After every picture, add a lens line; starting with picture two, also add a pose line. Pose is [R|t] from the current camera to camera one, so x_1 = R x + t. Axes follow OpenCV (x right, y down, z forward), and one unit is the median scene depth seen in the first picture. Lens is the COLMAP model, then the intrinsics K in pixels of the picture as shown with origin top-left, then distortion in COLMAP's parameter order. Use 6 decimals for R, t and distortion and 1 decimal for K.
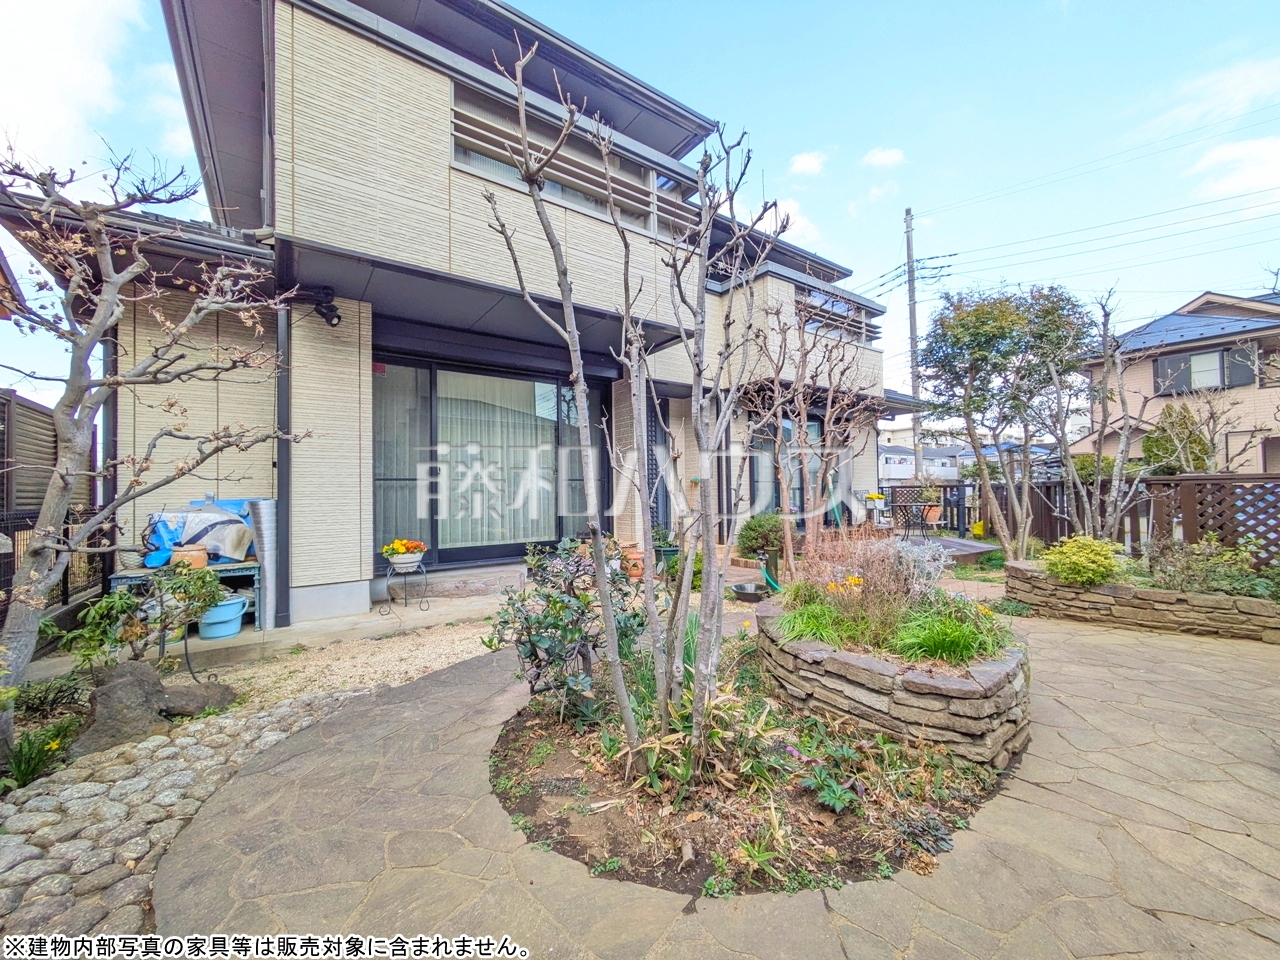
lens RADIAL K [[506.5, 0, 636.4], [0, 506.5, 485.4], [0, 0, 1]] dist [-0.002874, 0.002296]
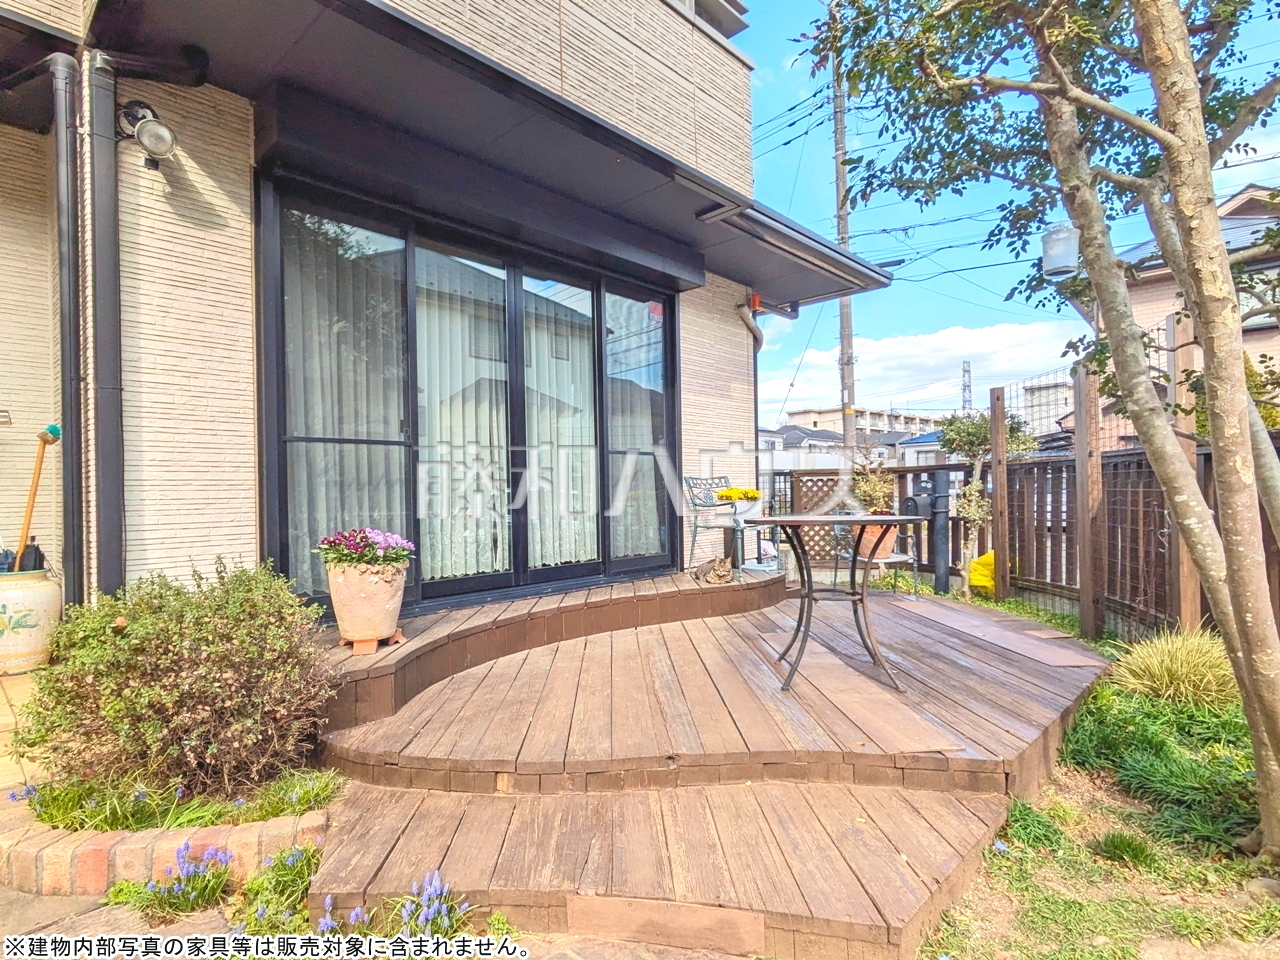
lens RADIAL K [[668.7, 0, 634.2], [0, 668.7, 499.0], [0, 0, 1]] dist [-0.012261, 0.001686]
pose [[0.980909, -0.004321, 0.194419, 0.595965], [0.000185, 0.999773, 0.021286, 0.031619], [-0.194466, -0.020844, 0.980688, 1.060465]]
